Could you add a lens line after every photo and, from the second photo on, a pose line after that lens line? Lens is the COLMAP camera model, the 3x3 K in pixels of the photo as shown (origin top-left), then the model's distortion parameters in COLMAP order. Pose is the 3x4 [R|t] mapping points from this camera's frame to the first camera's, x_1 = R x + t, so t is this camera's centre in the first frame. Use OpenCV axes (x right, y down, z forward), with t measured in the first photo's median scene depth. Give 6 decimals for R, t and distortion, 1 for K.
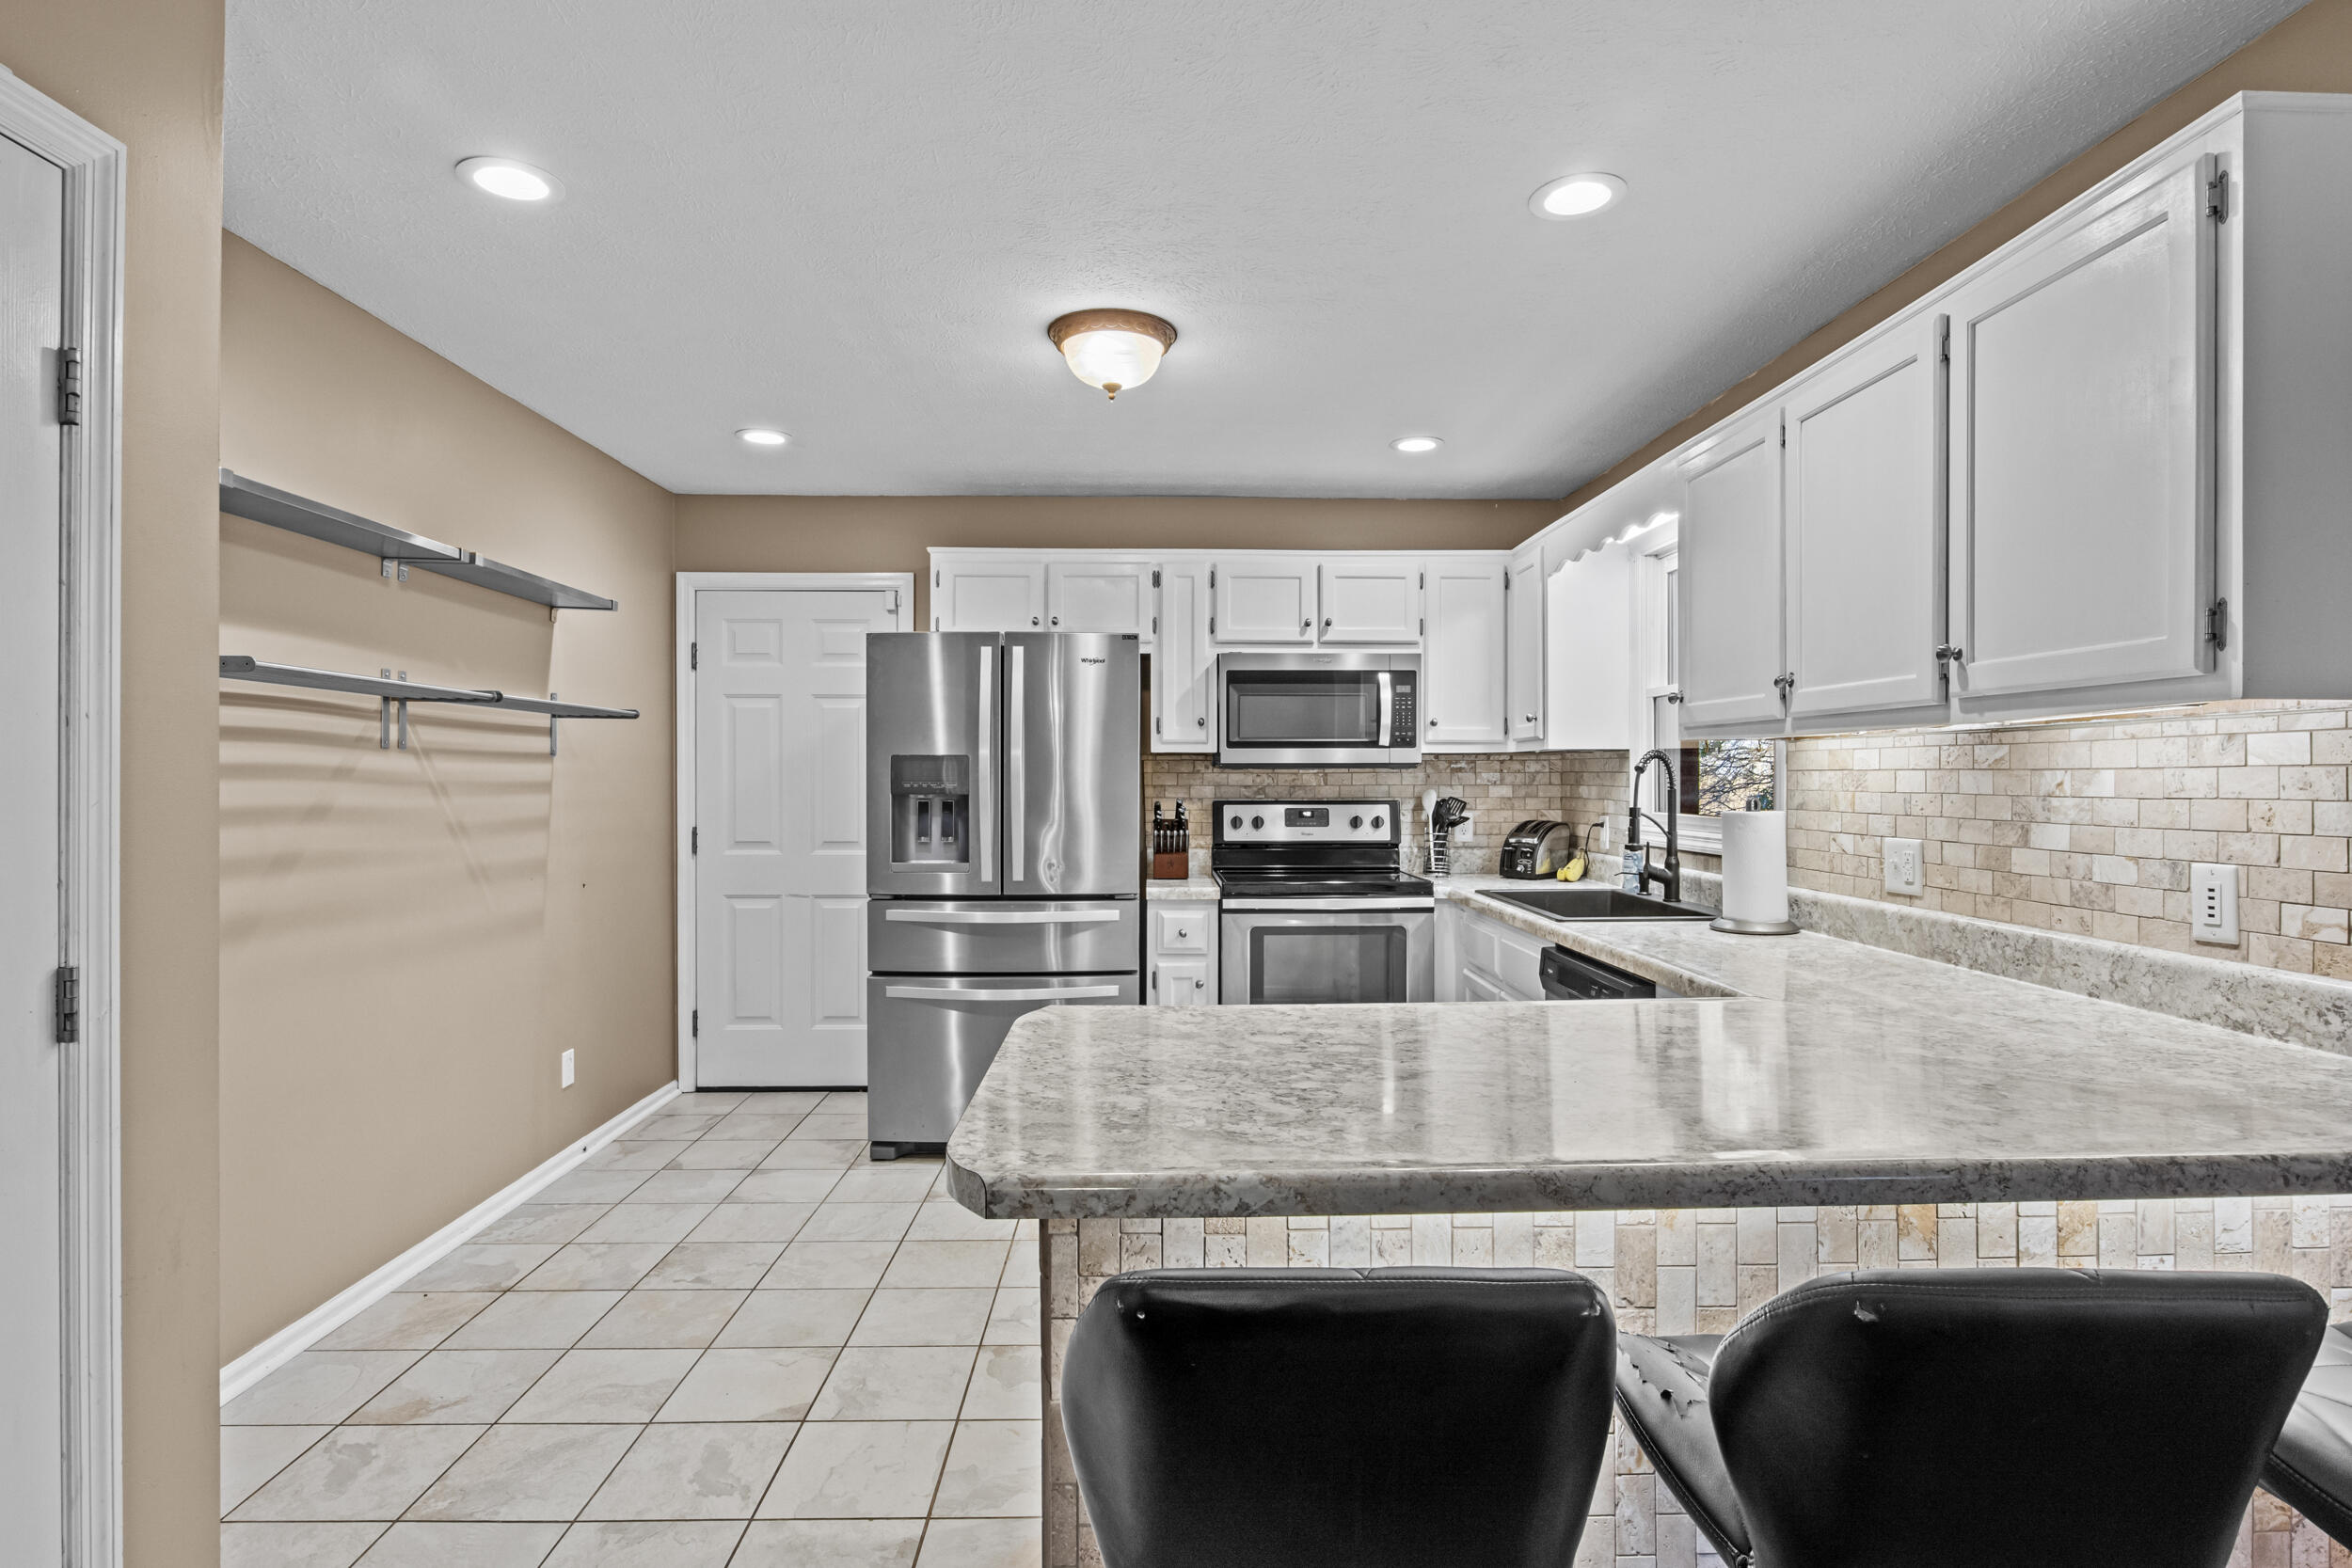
lens RADIAL K [[1178.7, 0, 1178.4], [0, 1178.7, 780.8], [0, 0, 1]] dist [-0.008130, 0.000632]
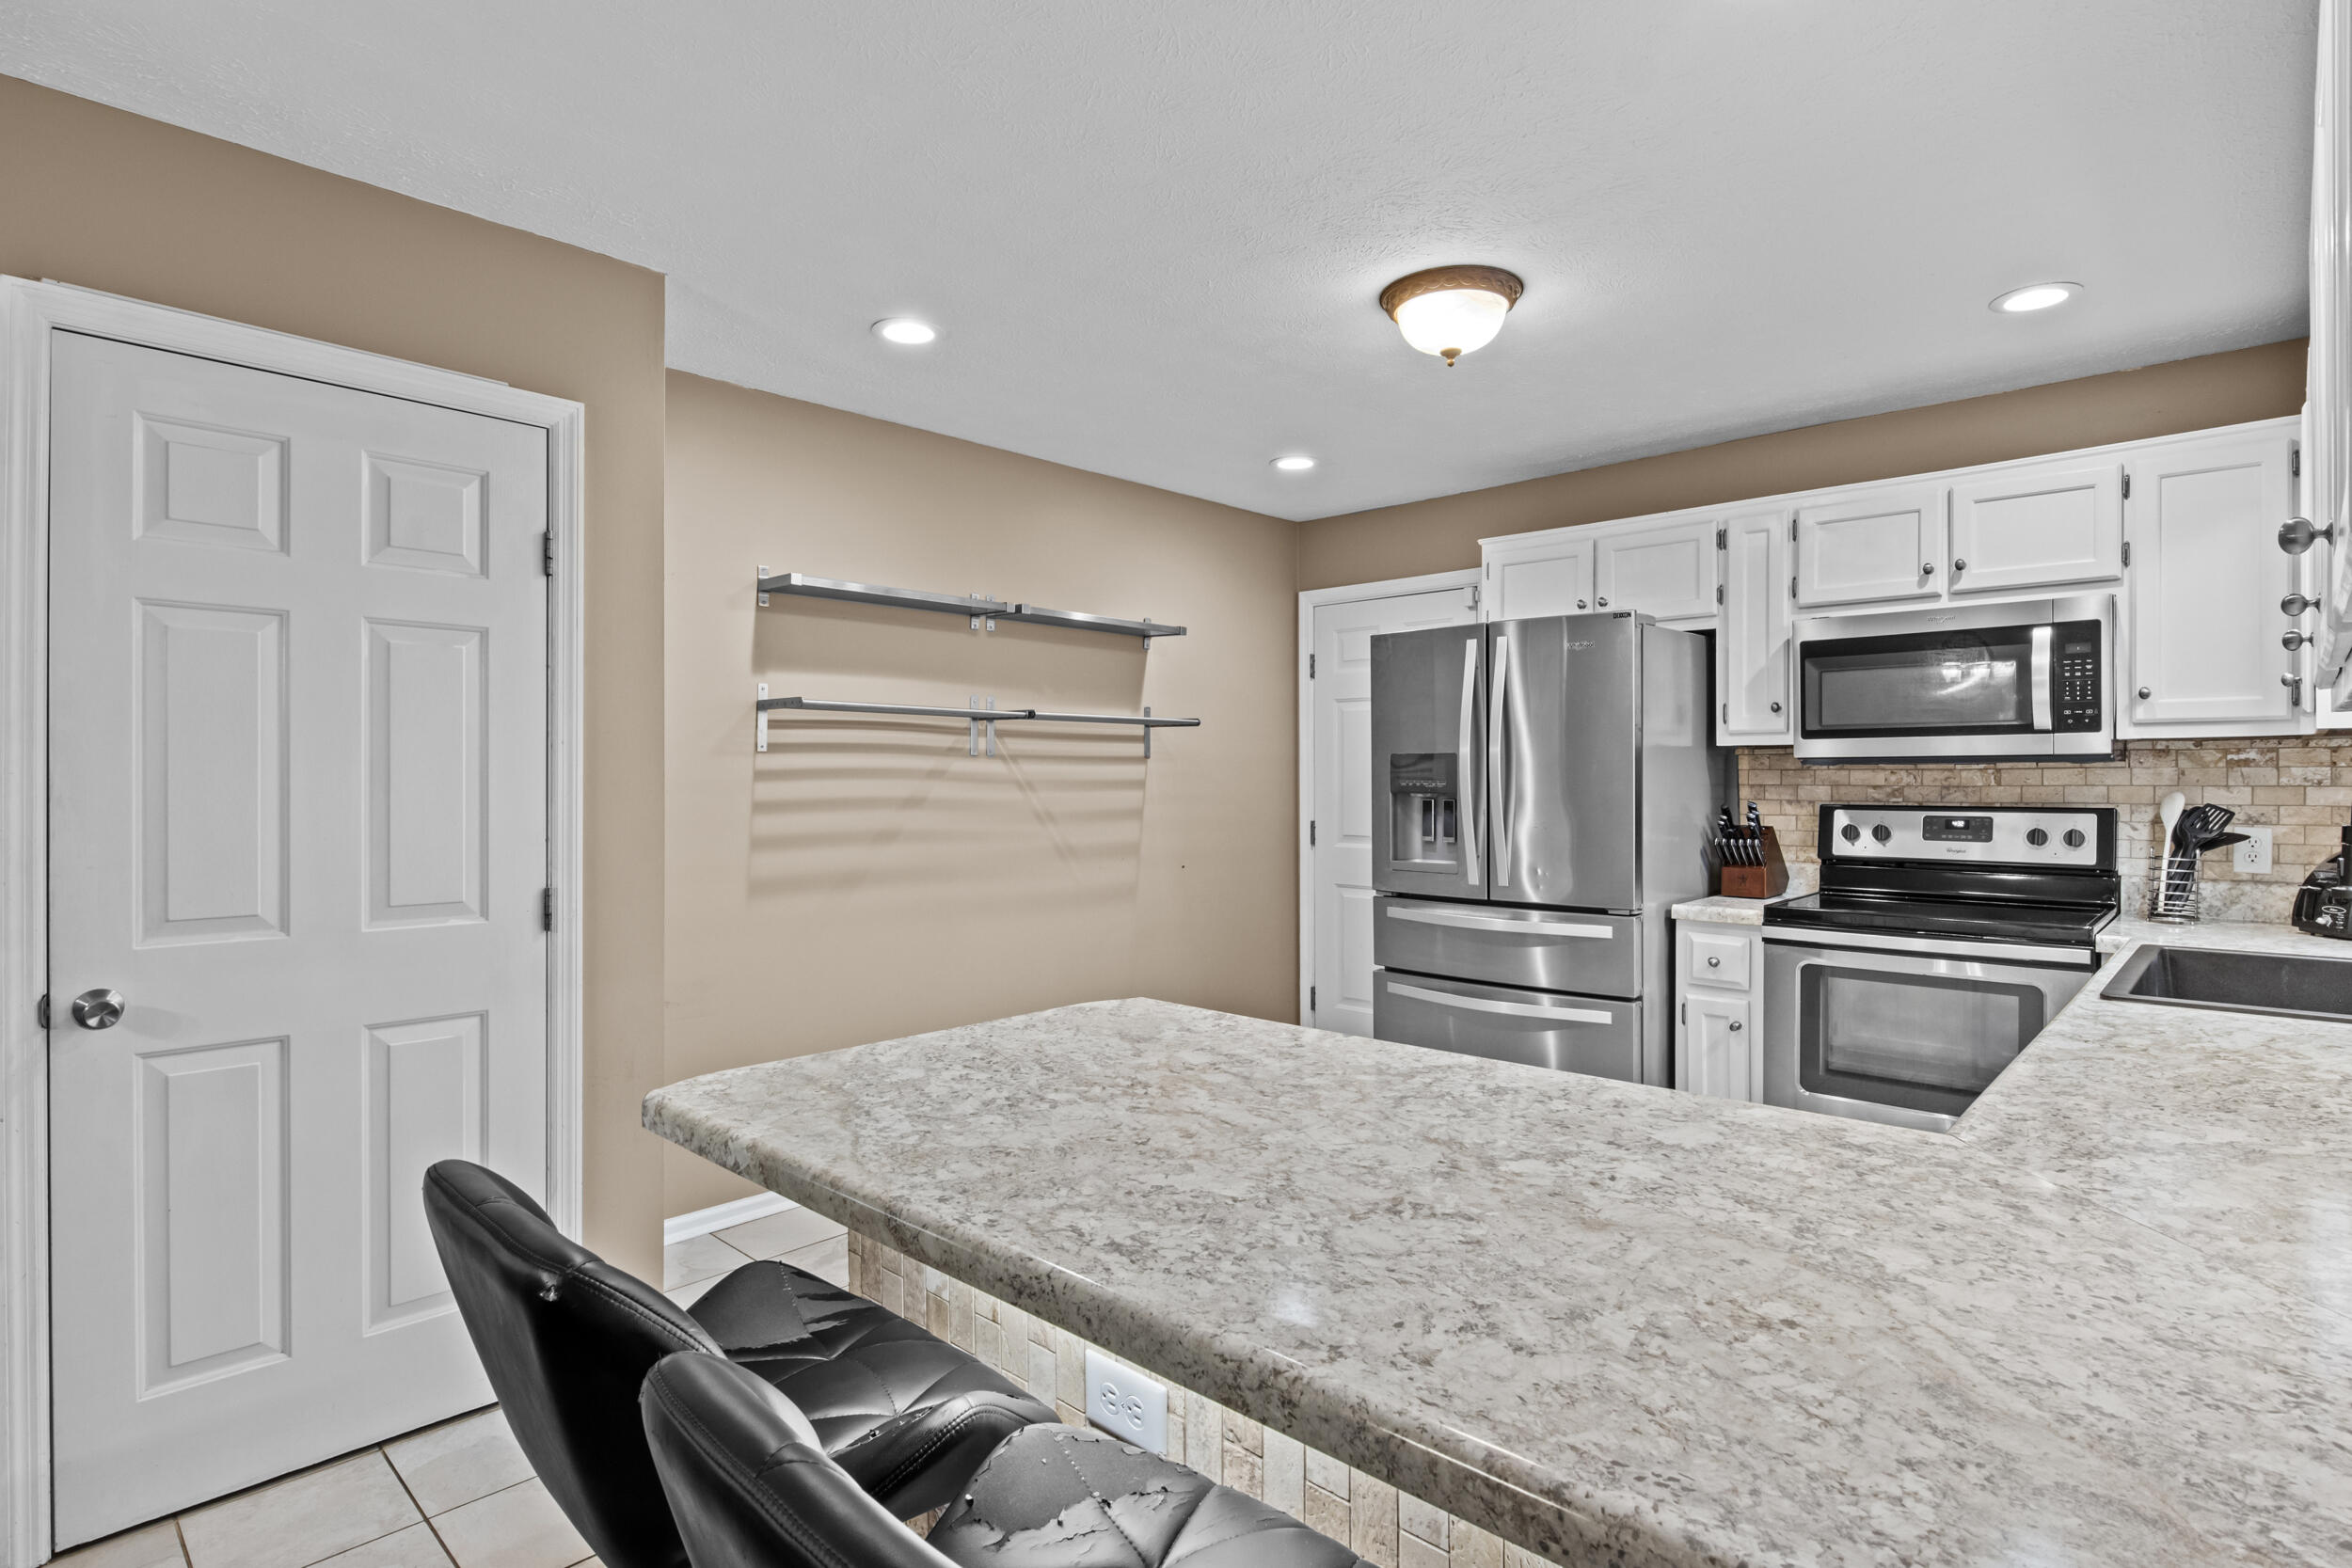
lens RADIAL K [[1178.7, 0, 1182.0], [0, 1178.7, 780.2], [0, 0, 1]] dist [-0.008130, 0.000632]
pose [[0.708789, 0.001287, -0.705419, 0.306094], [0.000179, 0.999998, 0.002004, -0.001146], [0.705420, -0.001547, 0.708788, 0.136800]]
